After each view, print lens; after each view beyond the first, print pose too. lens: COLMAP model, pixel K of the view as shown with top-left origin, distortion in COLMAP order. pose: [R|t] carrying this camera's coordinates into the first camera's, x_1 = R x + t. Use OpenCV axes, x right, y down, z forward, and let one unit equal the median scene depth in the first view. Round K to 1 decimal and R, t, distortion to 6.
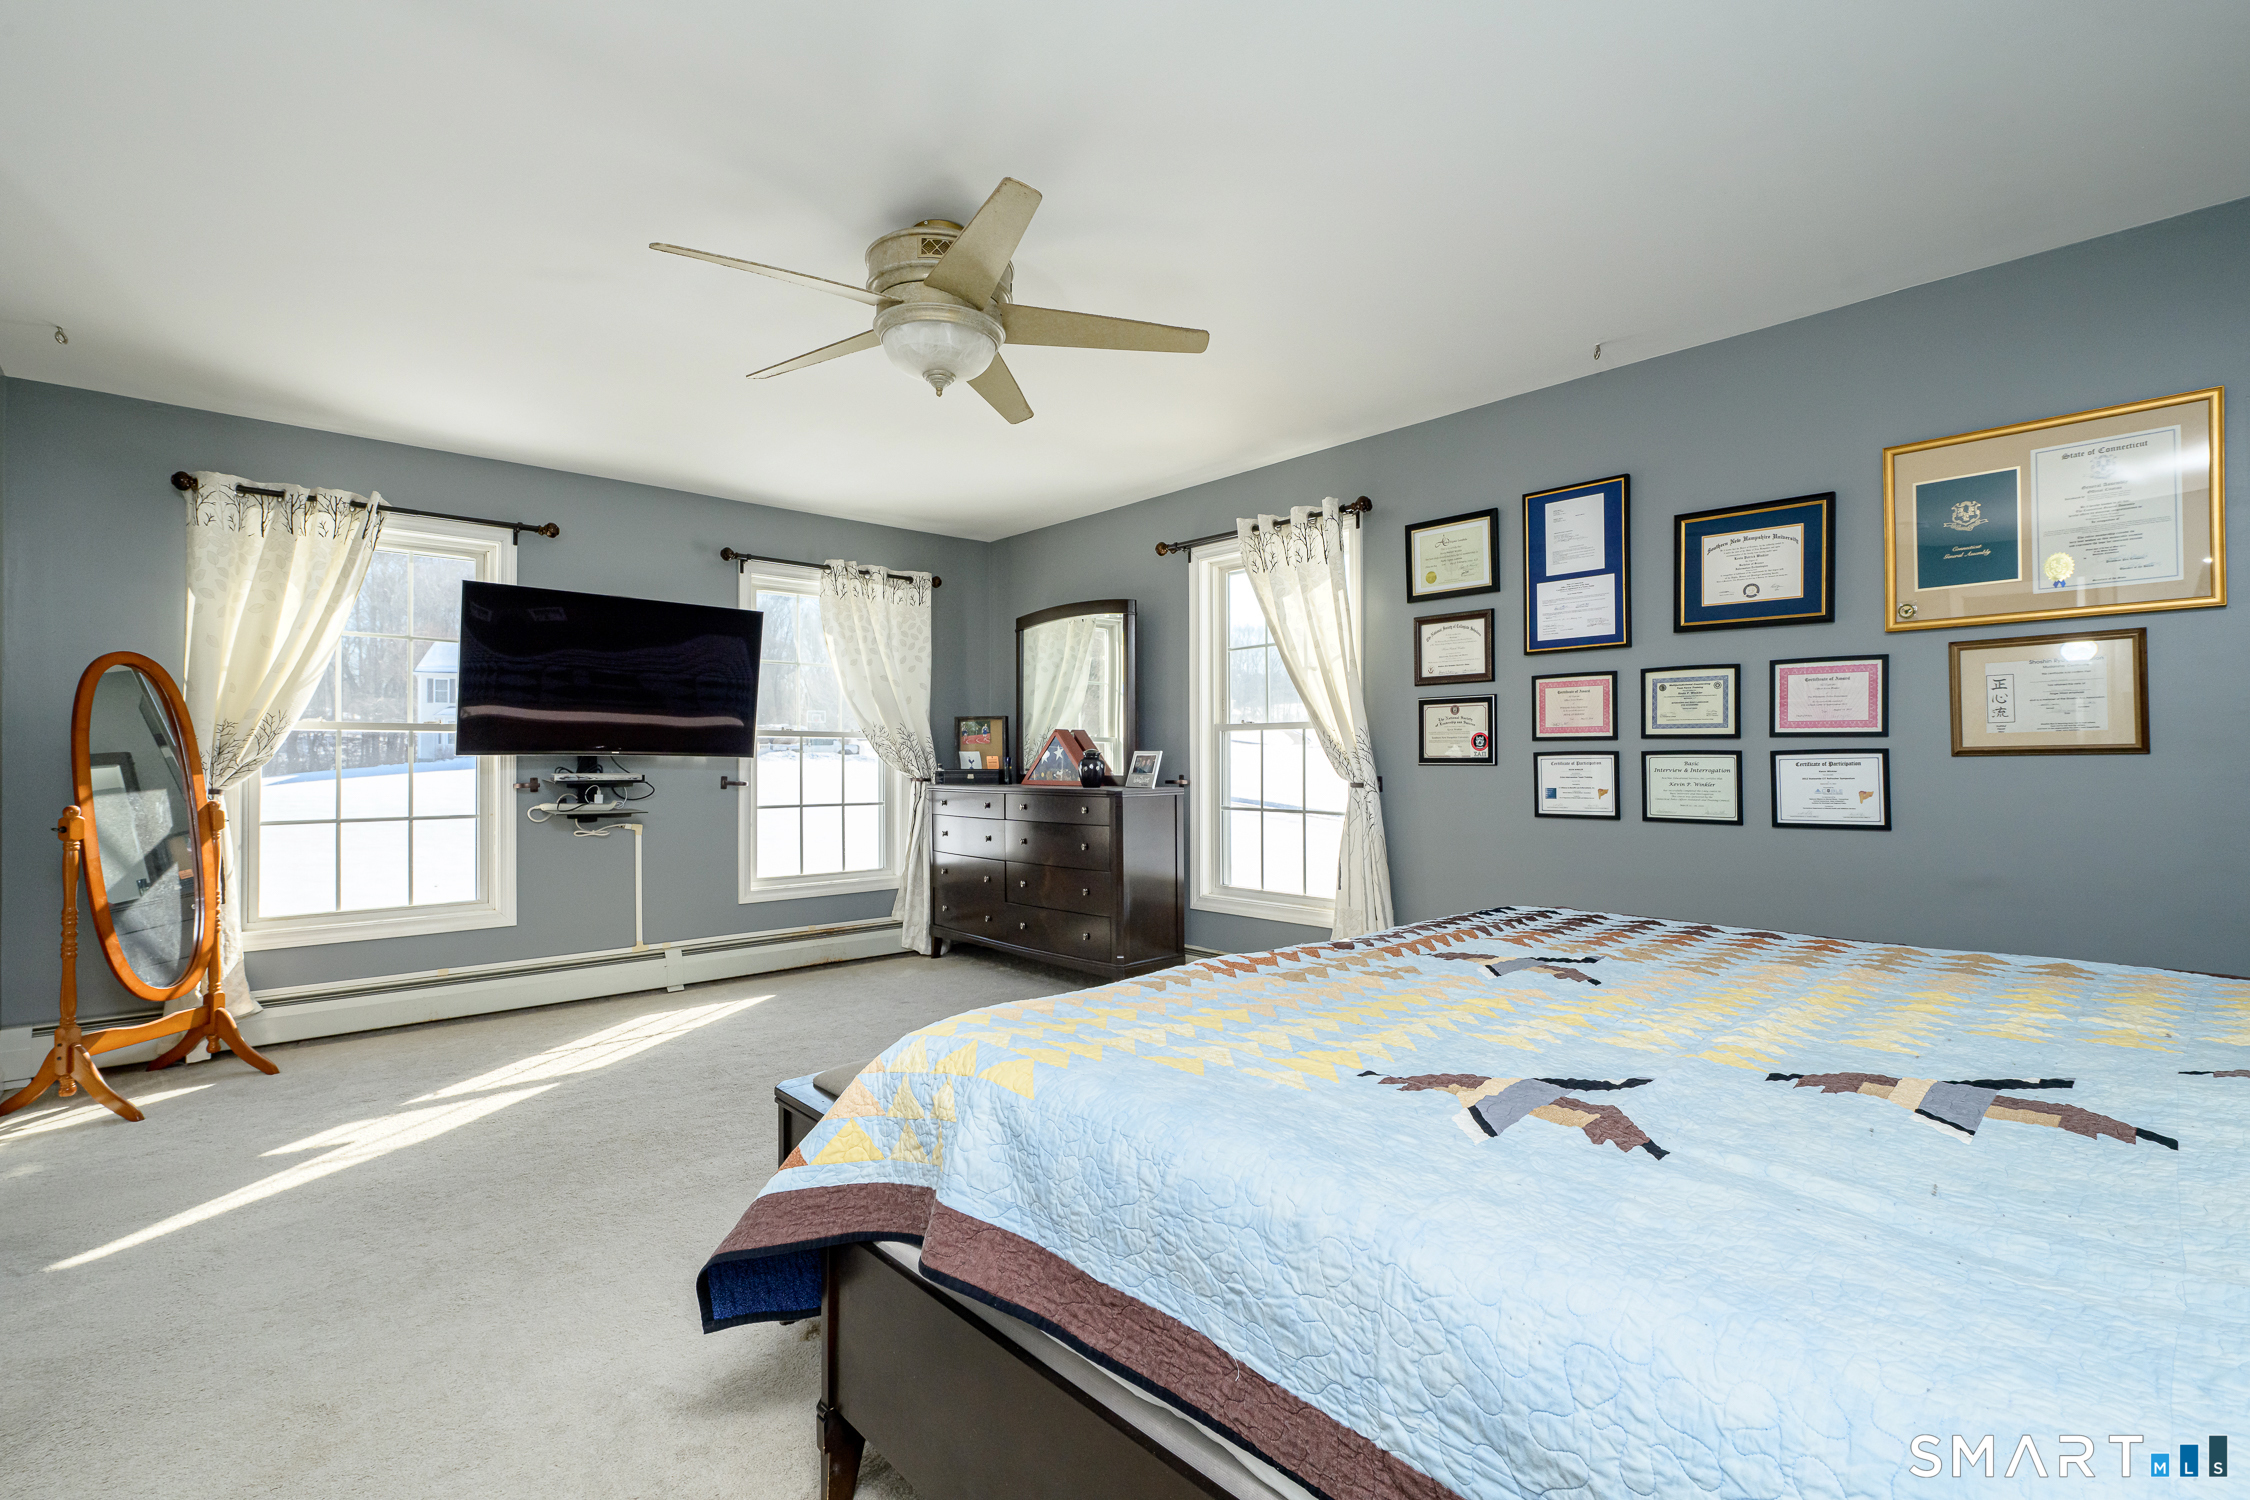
lens RADIAL K [[1016.4, 0, 1146.2], [0, 1016.4, 753.2], [0, 0, 1]] dist [-0.005999, -0.000665]
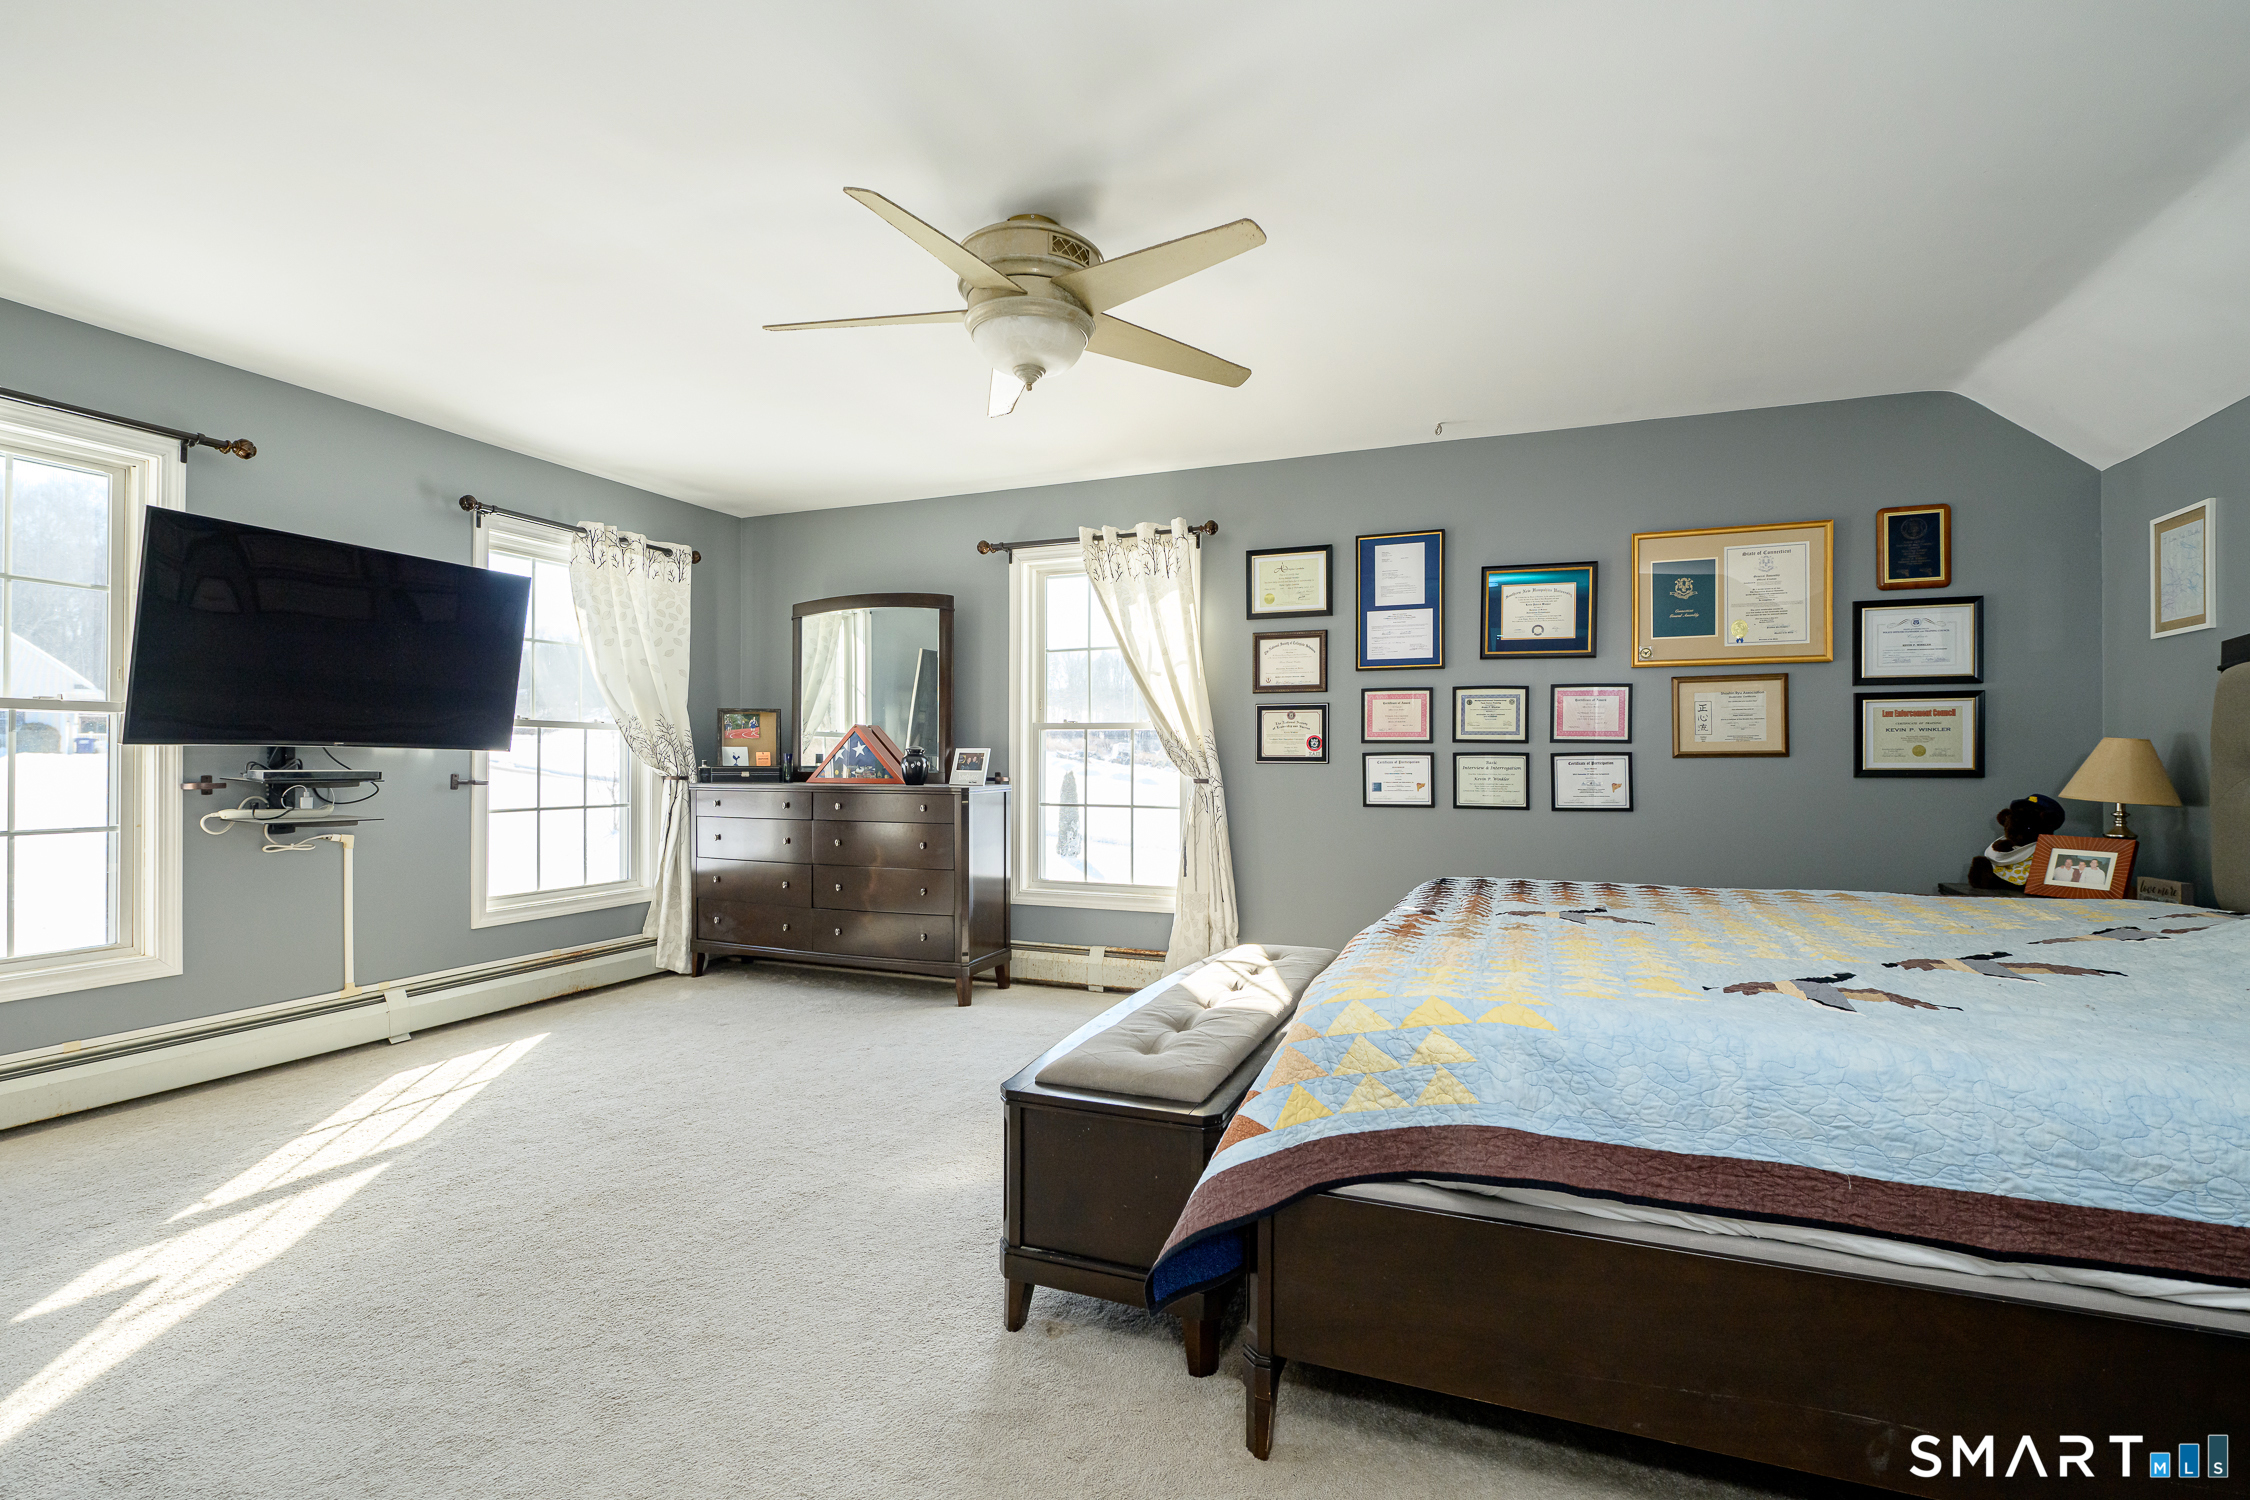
lens RADIAL K [[1016.4, 0, 1137.8], [0, 1016.4, 751.5], [0, 0, 1]] dist [-0.005999, -0.000665]
pose [[0.902590, 0.009164, 0.430404, -0.354448], [-0.008521, 0.999958, -0.003421, 0.003830], [-0.430417, -0.000579, 0.902630, 0.035488]]
